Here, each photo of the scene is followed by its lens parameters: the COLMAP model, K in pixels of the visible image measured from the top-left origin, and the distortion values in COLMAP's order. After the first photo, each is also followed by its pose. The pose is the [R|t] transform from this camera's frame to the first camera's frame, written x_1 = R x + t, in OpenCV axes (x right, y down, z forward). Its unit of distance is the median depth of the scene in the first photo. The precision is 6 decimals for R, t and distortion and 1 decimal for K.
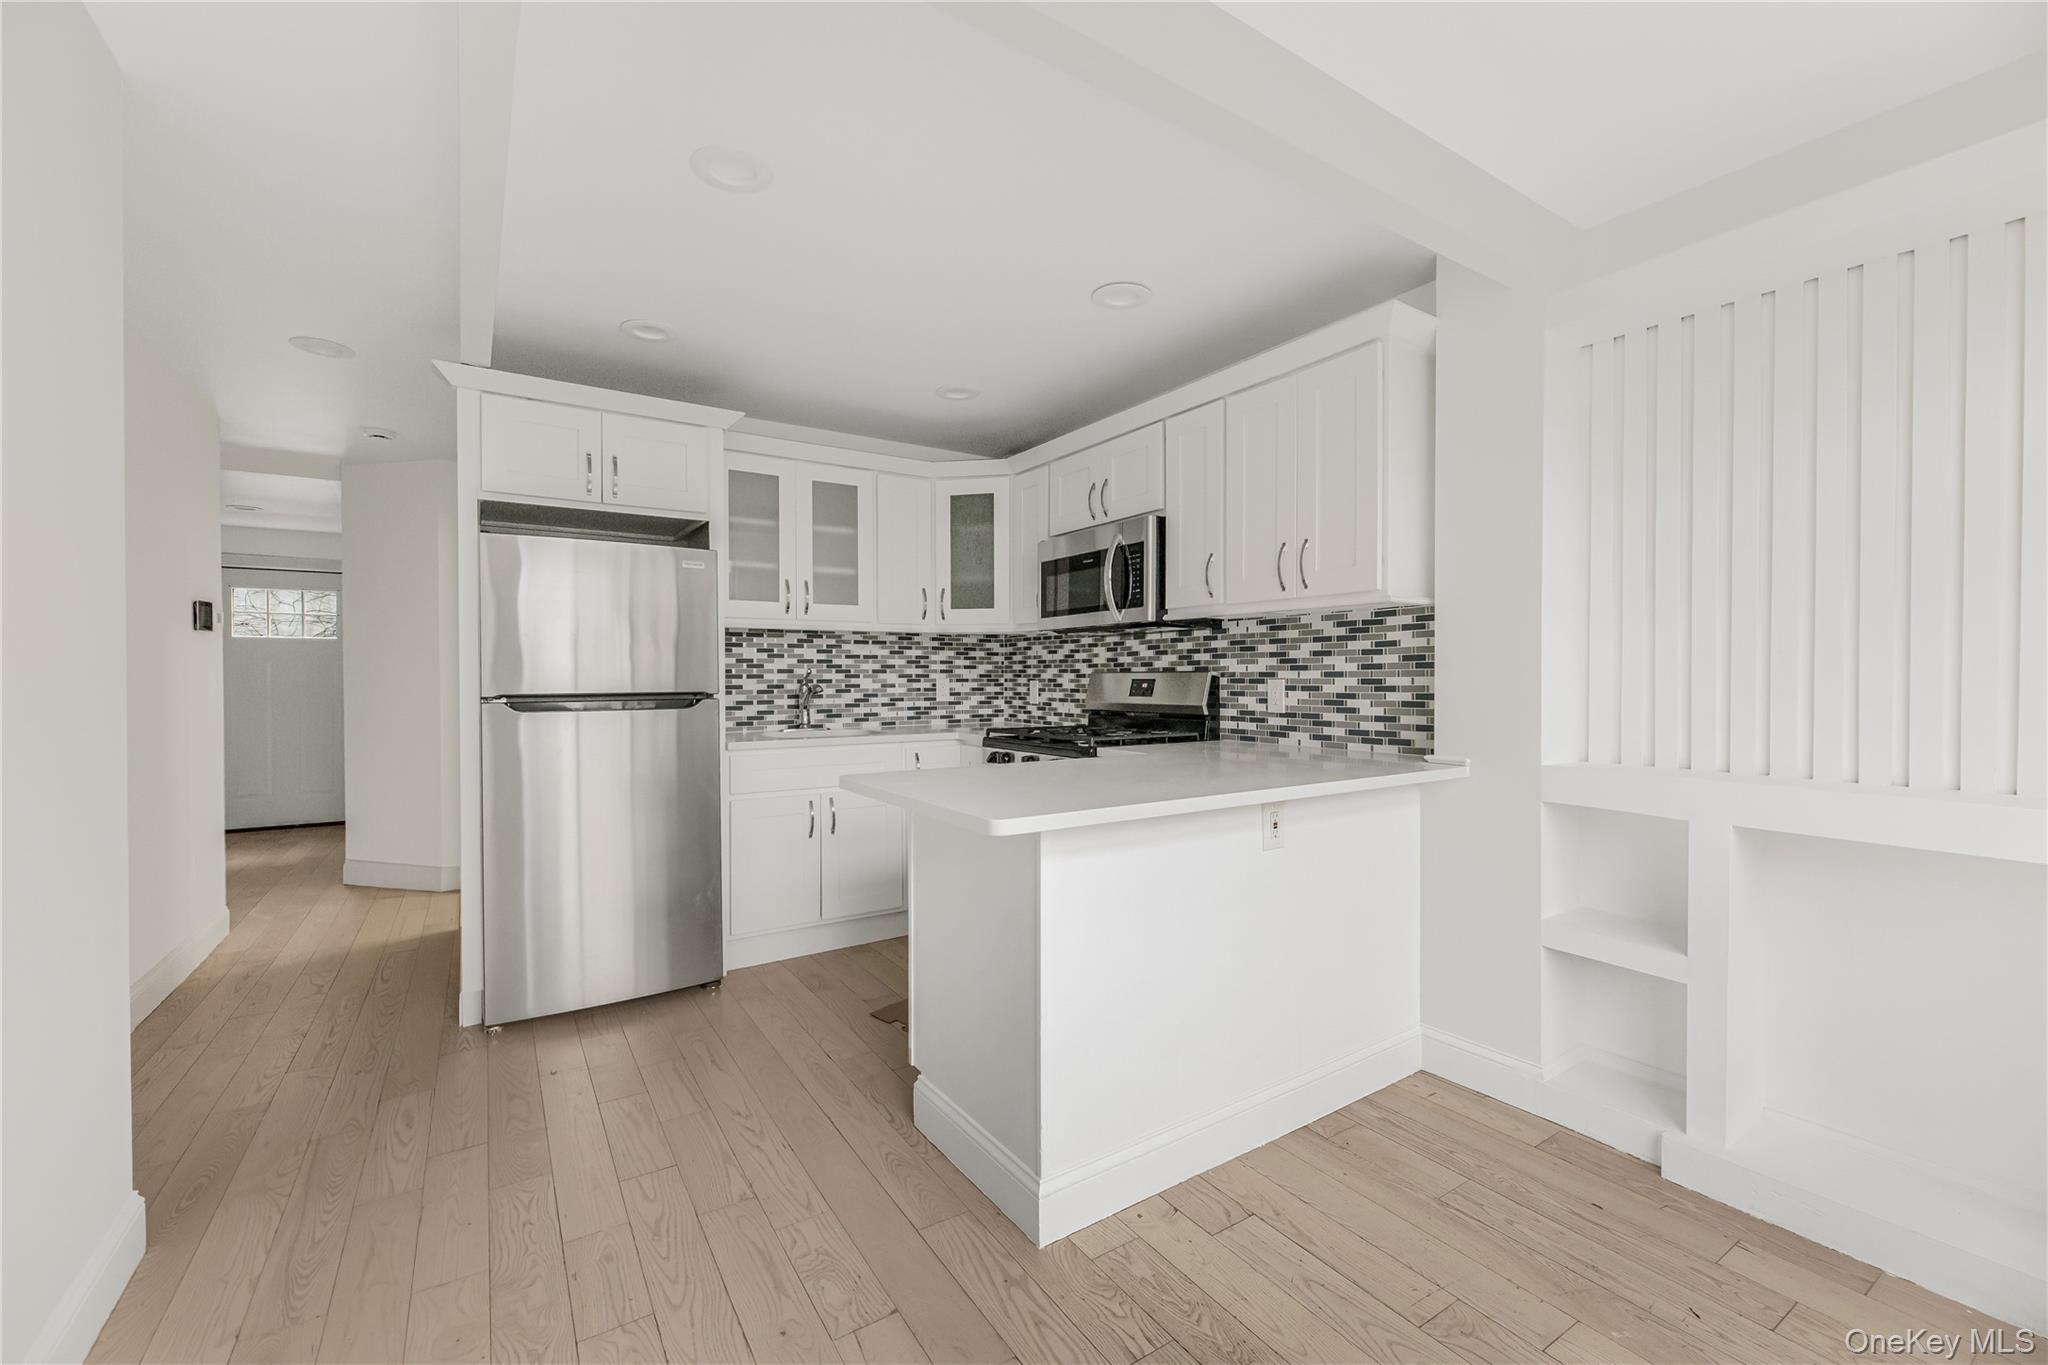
lens RADIAL K [[832.0, 0, 1021.7], [0, 832.0, 684.7], [0, 0, 1]] dist [0.006481, -0.002869]
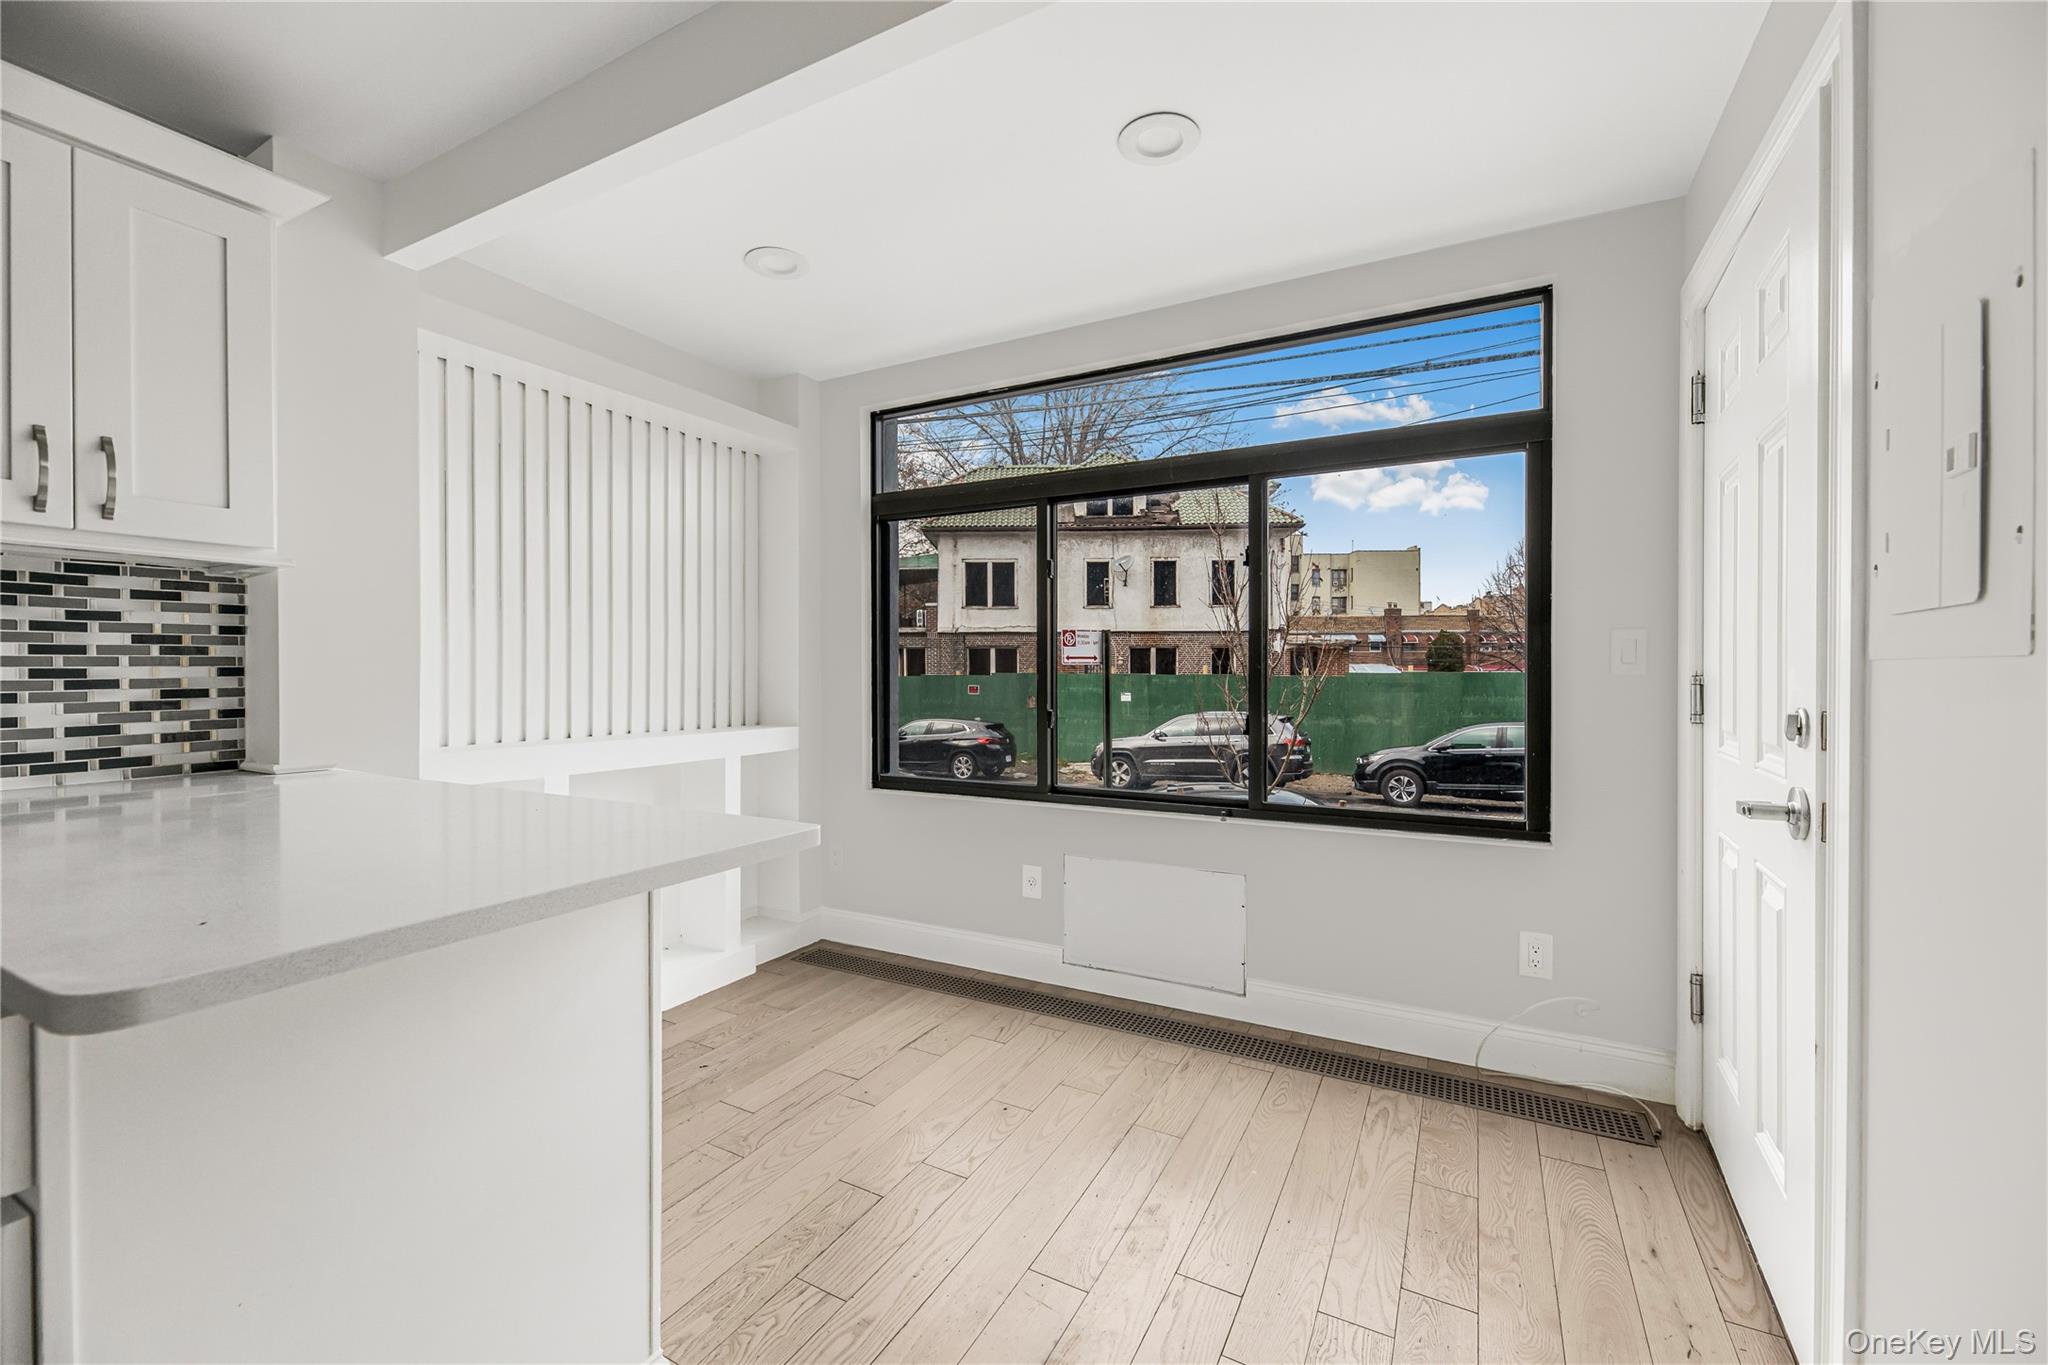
lens RADIAL K [[832.0, 0, 1032.4], [0, 832.0, 675.2], [0, 0, 1]] dist [0.006481, -0.002869]
pose [[-0.489677, 0.000477, 0.871904, -0.375740], [0.013094, 0.999891, 0.006807, 0.002129], [-0.871806, 0.014750, -0.489629, 0.517617]]
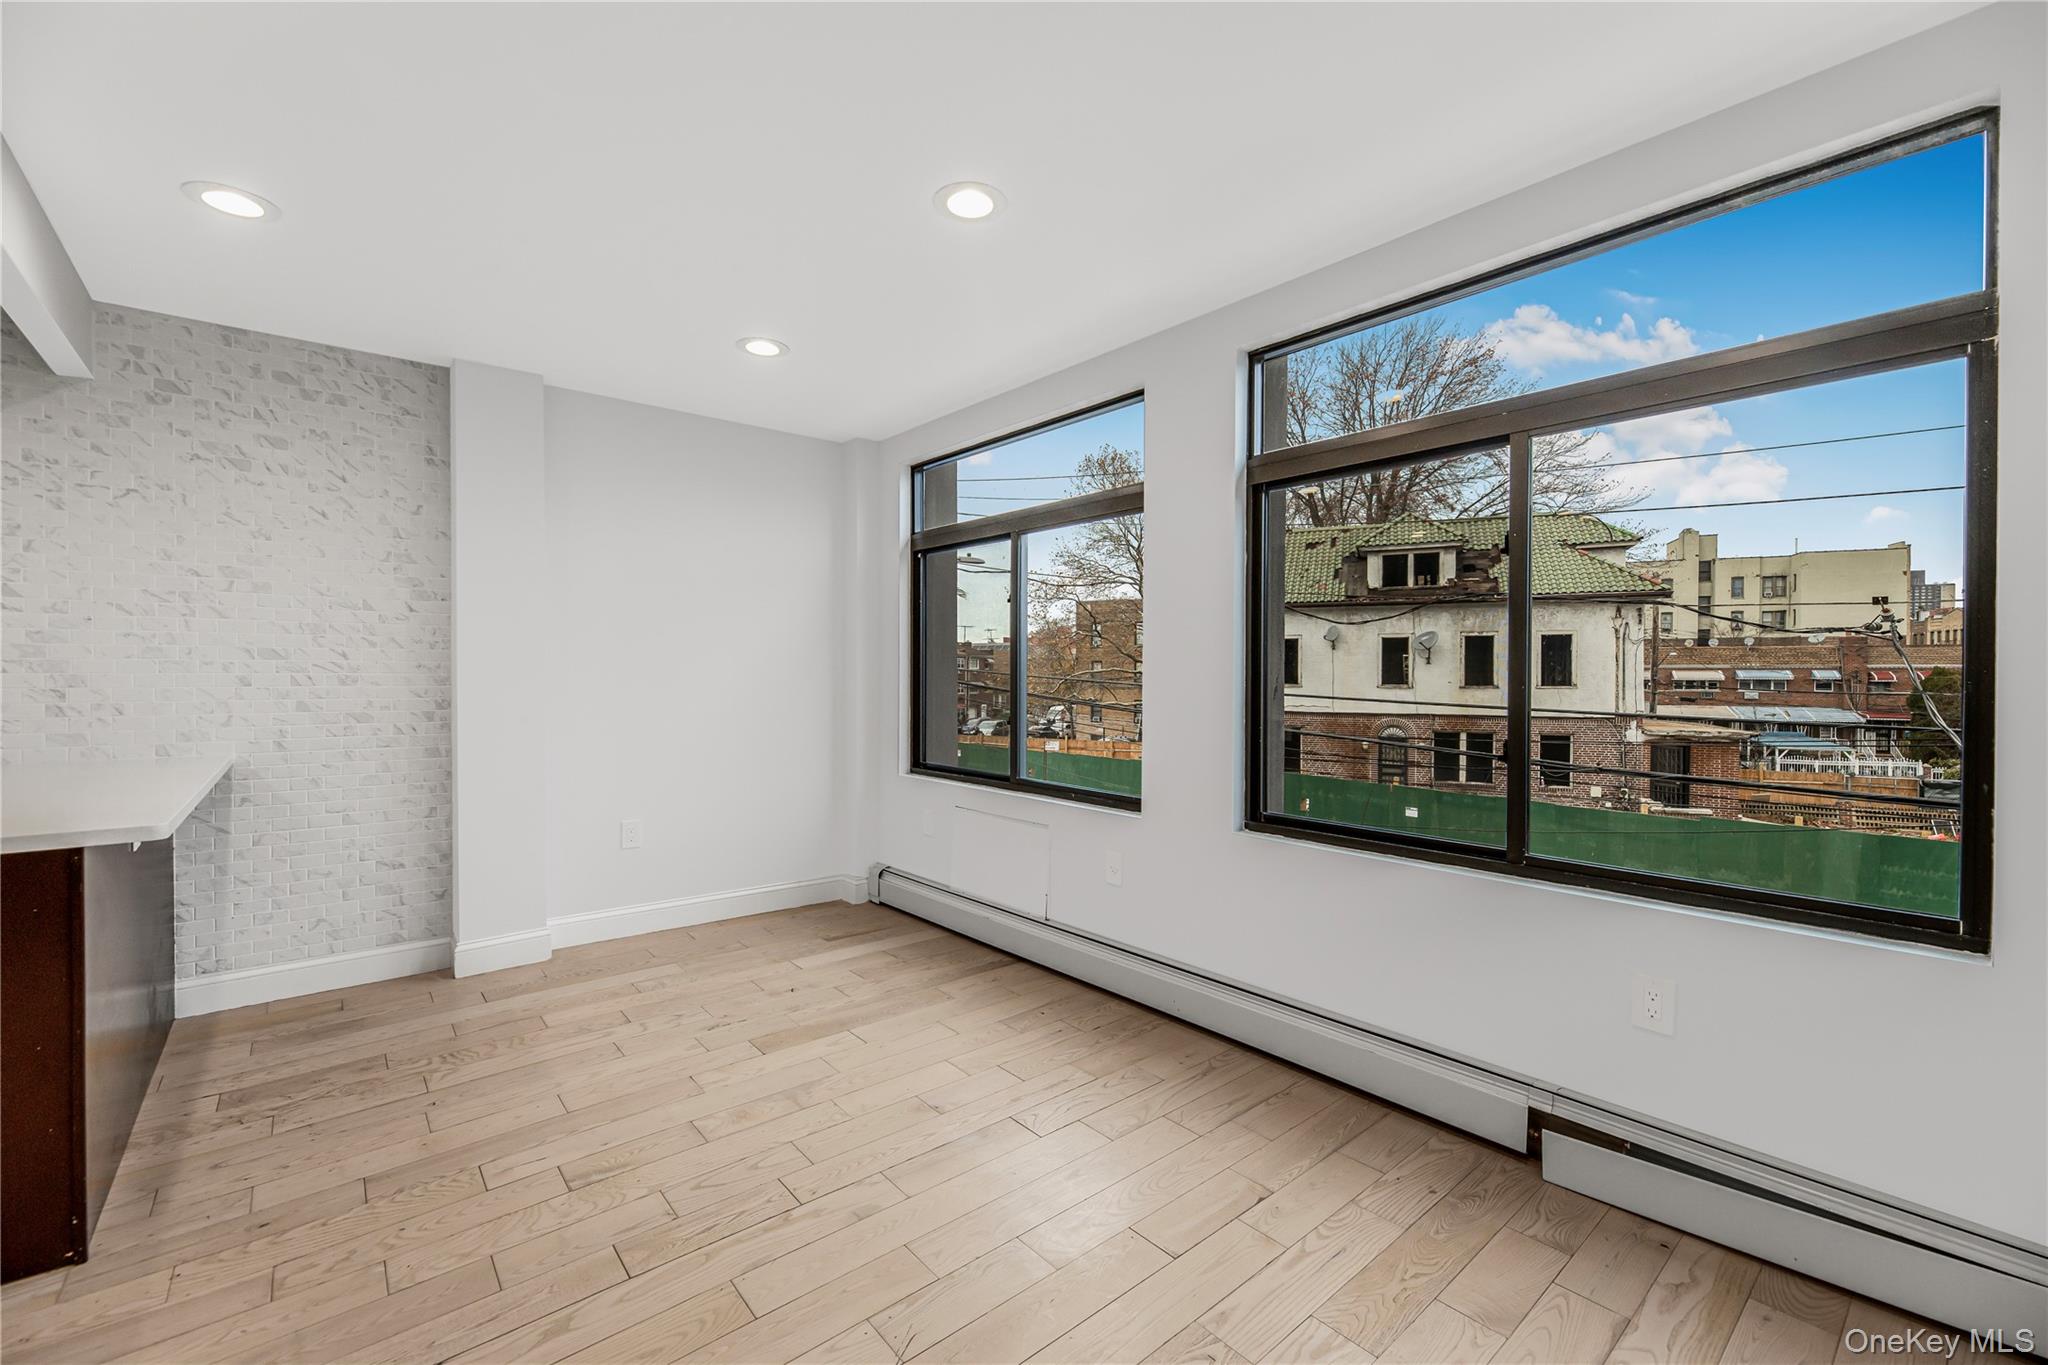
lens RADIAL K [[852.6, 0, 1033.6], [0, 852.6, 680.6], [0, 0, 1]] dist [0.005981, -0.002258]
pose [[-0.133487, -0.002617, 0.991047, -0.464631], [0.008944, 0.999953, 0.003845, -0.002807], [-0.991010, 0.009377, -0.133457, -0.075274]]
